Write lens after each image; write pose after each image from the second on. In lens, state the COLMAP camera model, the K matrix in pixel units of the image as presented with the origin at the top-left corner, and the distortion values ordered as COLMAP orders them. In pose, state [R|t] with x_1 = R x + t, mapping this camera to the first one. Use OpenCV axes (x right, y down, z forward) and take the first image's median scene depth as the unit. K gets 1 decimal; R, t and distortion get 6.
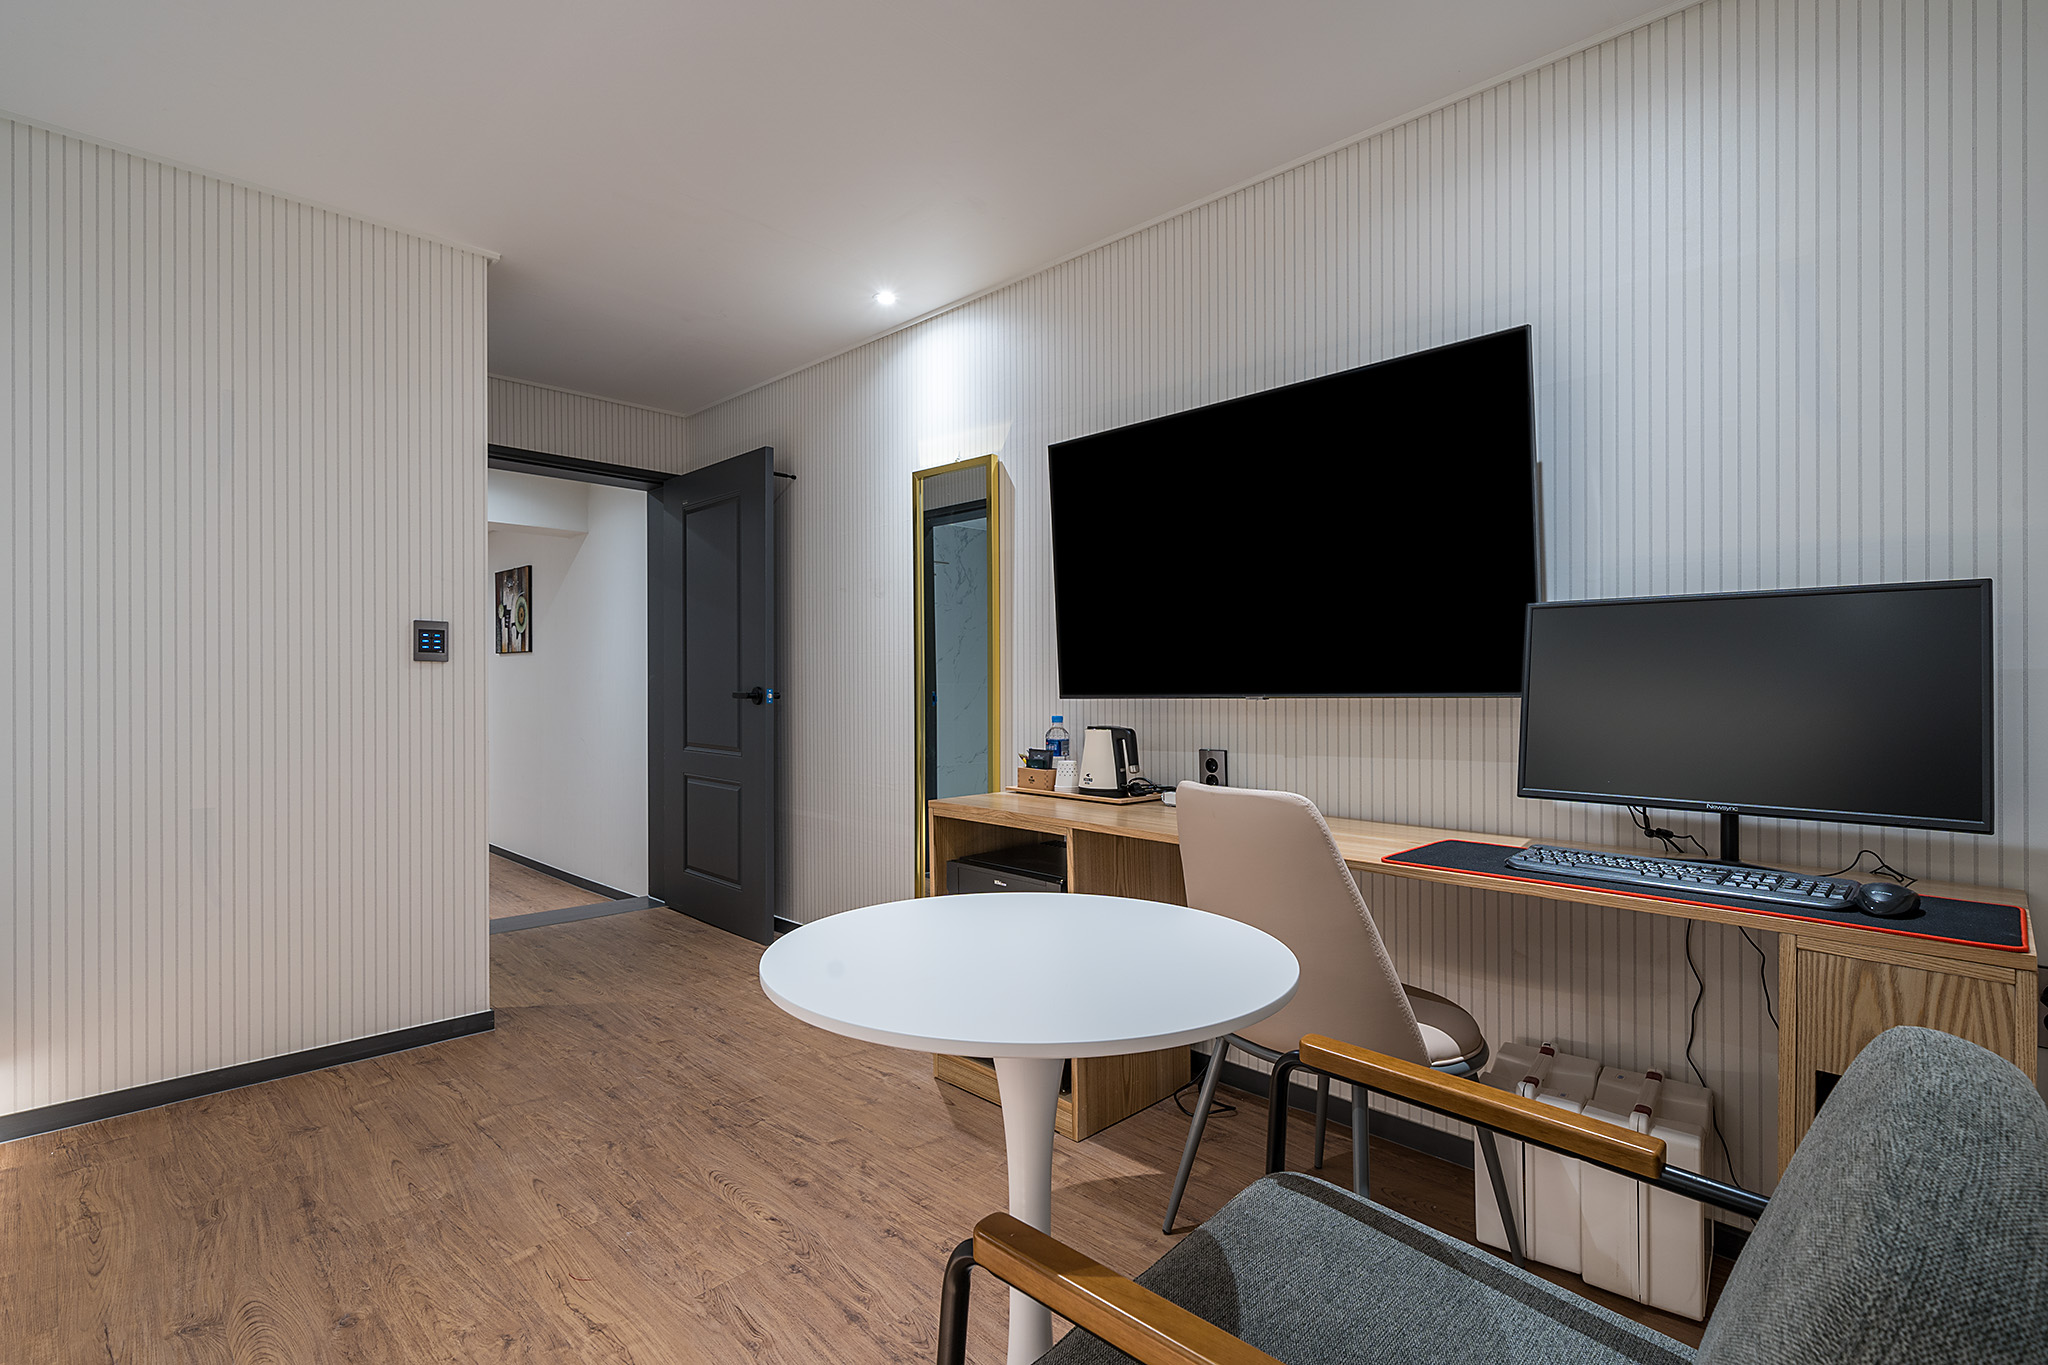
lens RADIAL K [[967.9, 0, 1025.3], [0, 967.9, 675.7], [0, 0, 1]] dist [0.000244, -0.000174]
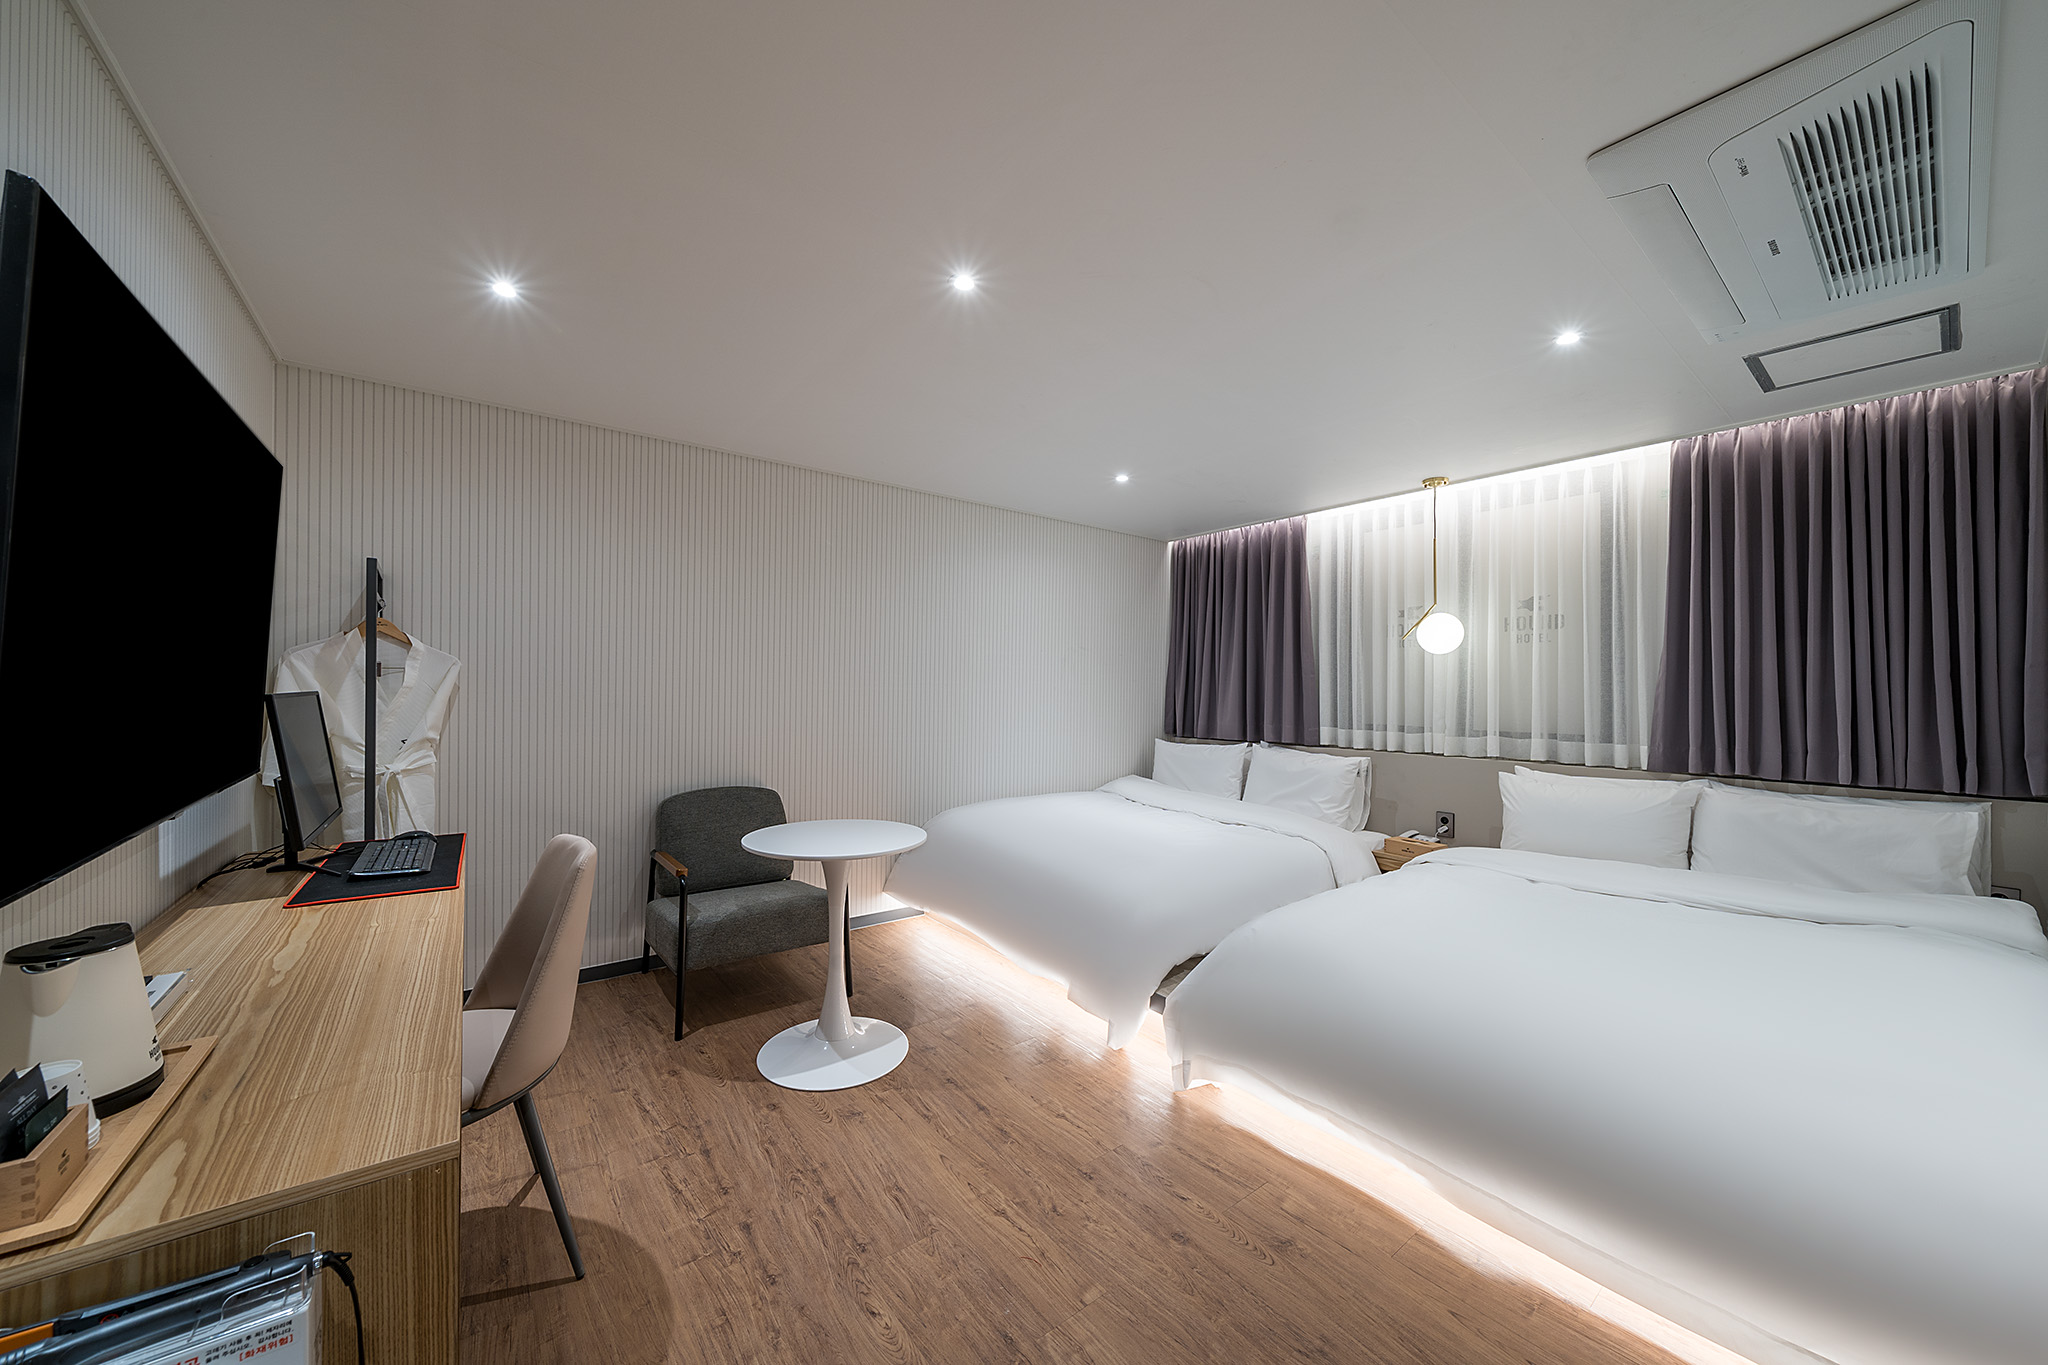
lens RADIAL K [[728.4, 0, 1016.8], [0, 728.4, 698.2], [0, 0, 1]] dist [-0.001066, -0.000032]
pose [[-0.989965, -0.019549, 0.139951, -0.497421], [-0.019443, 0.999809, 0.002130, -0.087054], [-0.139966, -0.000612, -0.990156, 1.713153]]
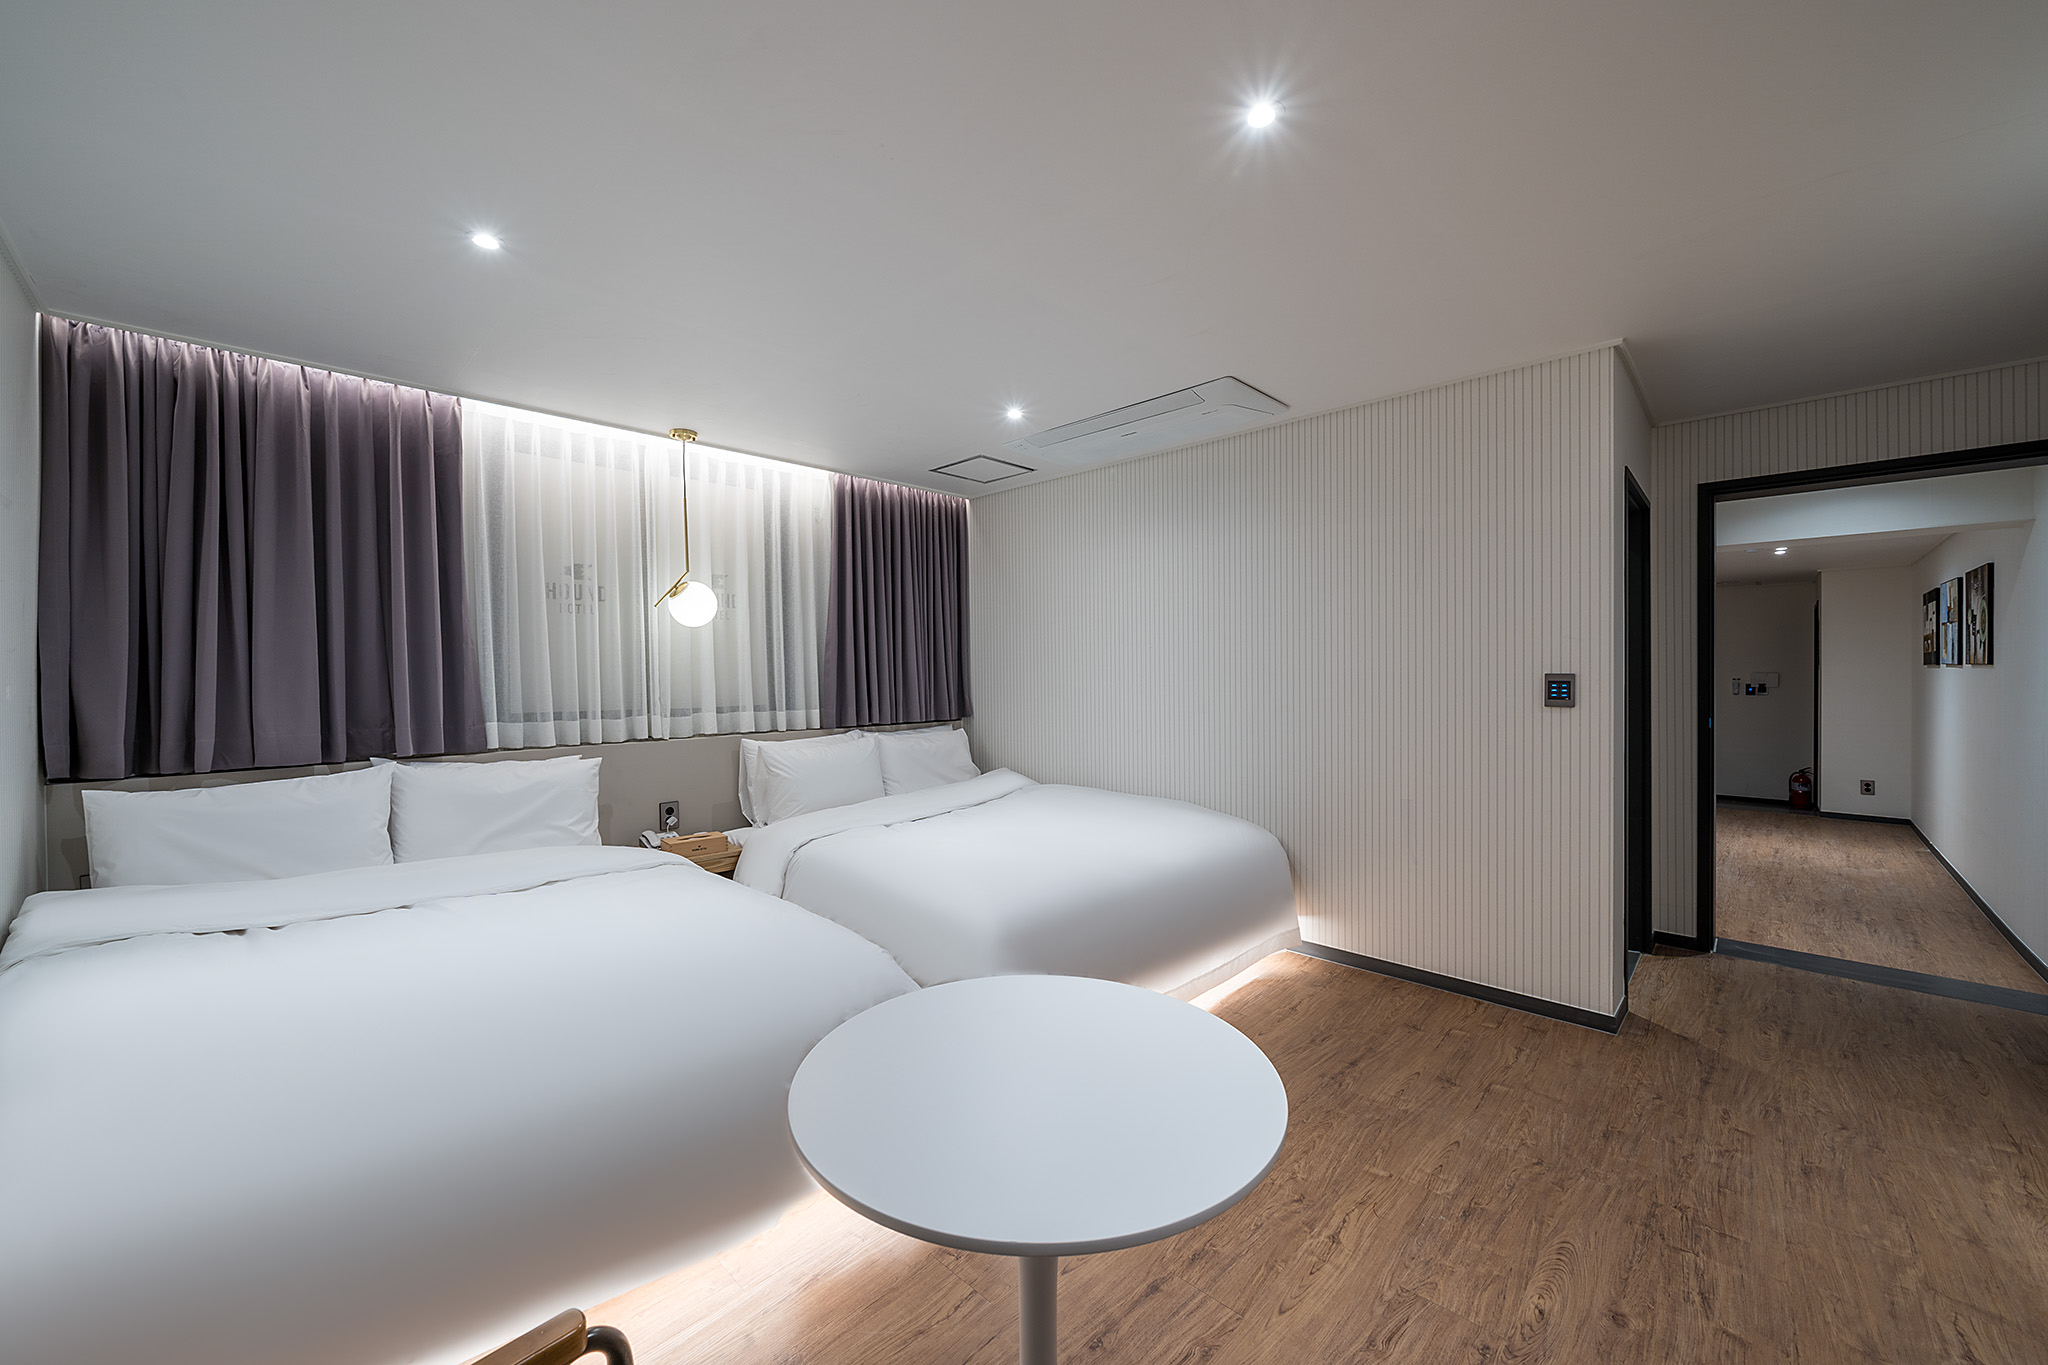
lens RADIAL K [[774.7, 0, 1024.0], [0, 774.7, 682.5], [0, 0, 1]] dist [-0.002326, 0.000103]
pose [[0.013119, 0.013363, -0.999825, 0.508672], [0.015238, 0.999792, 0.013562, -0.100945], [0.999798, -0.015413, 0.012913, 0.464215]]
